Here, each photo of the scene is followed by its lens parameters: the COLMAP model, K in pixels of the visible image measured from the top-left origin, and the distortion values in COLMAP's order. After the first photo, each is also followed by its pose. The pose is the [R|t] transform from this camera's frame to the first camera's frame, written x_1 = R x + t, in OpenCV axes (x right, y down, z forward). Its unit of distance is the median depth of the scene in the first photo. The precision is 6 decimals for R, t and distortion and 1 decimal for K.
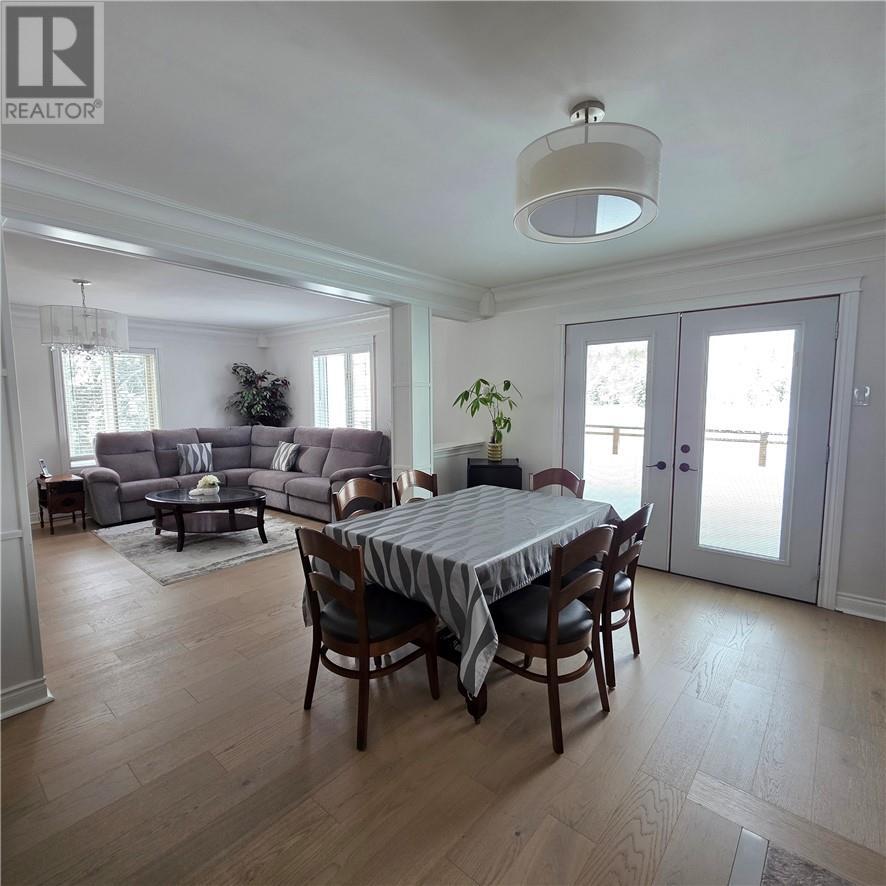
lens RADIAL K [[472.4, 0, 439.2], [0, 472.4, 446.5], [0, 0, 1]] dist [-0.004462, 0.001123]
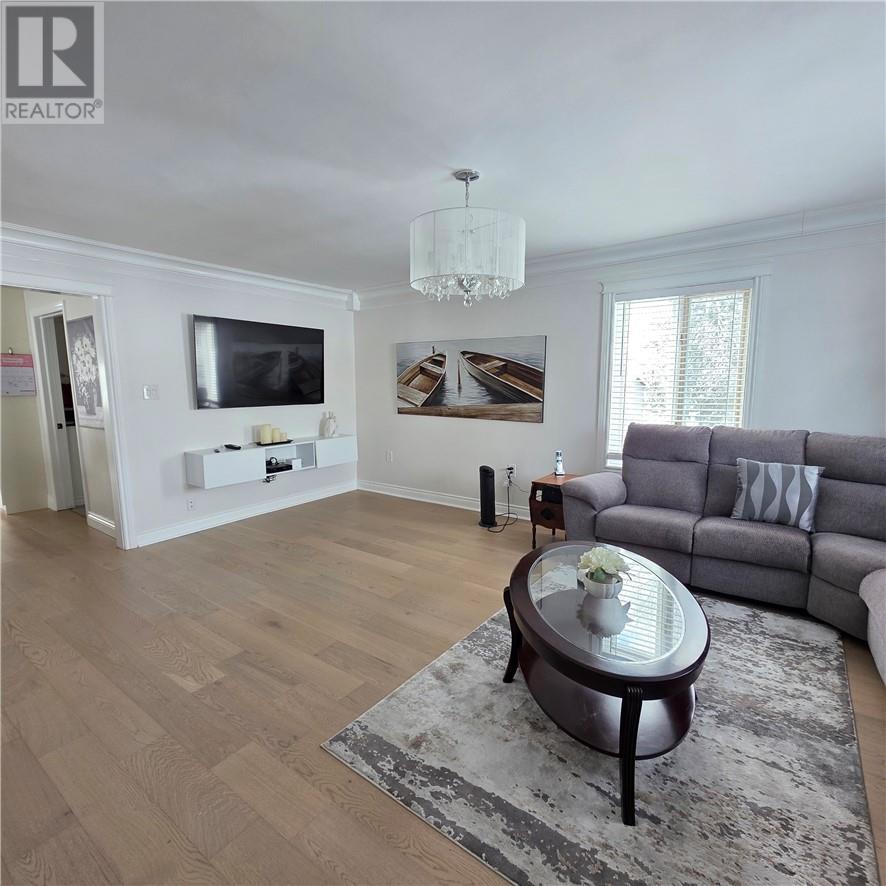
lens RADIAL K [[472.4, 0, 446.4], [0, 472.4, 444.6], [0, 0, 1]] dist [-0.004462, 0.001123]
pose [[0.094327, 0.136377, -0.986156, -0.112962], [-0.097429, 0.987082, 0.127186, -0.079096], [0.990762, 0.084083, 0.106396, 0.910889]]
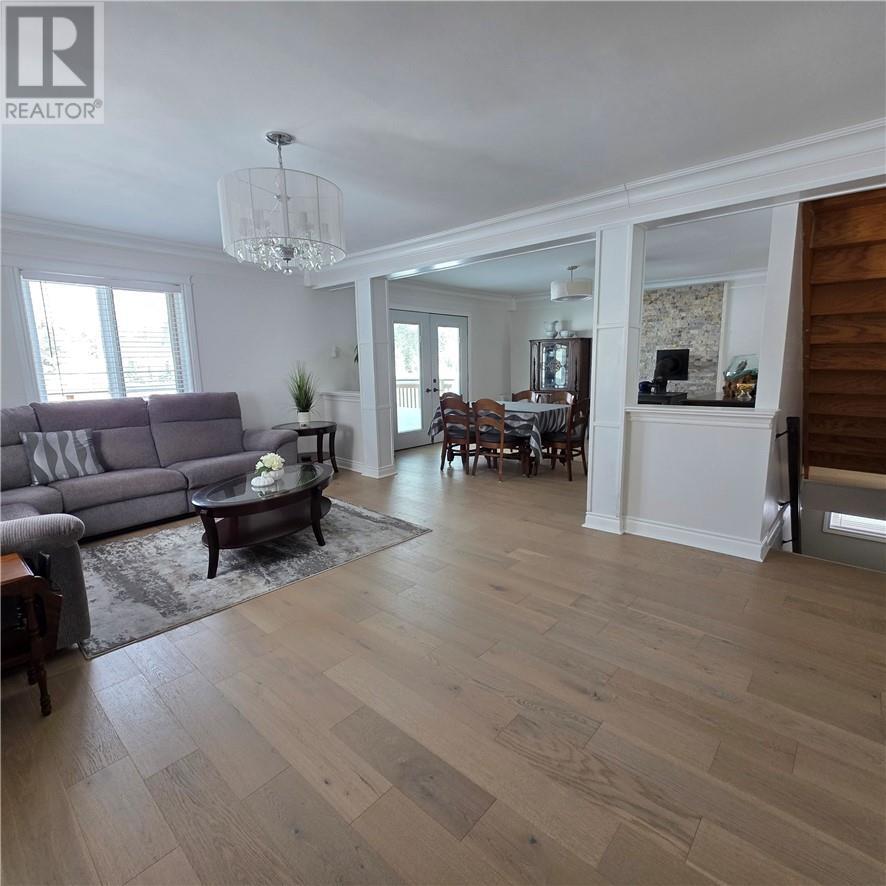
lens RADIAL K [[472.4, 0, 441.0], [0, 472.4, 446.9], [0, 0, 1]] dist [-0.004462, 0.001123]
pose [[0.022255, -0.168313, 0.985482, -1.352973], [0.118461, 0.979226, 0.164570, -0.042190], [-0.992709, 0.113079, 0.041731, 0.796257]]
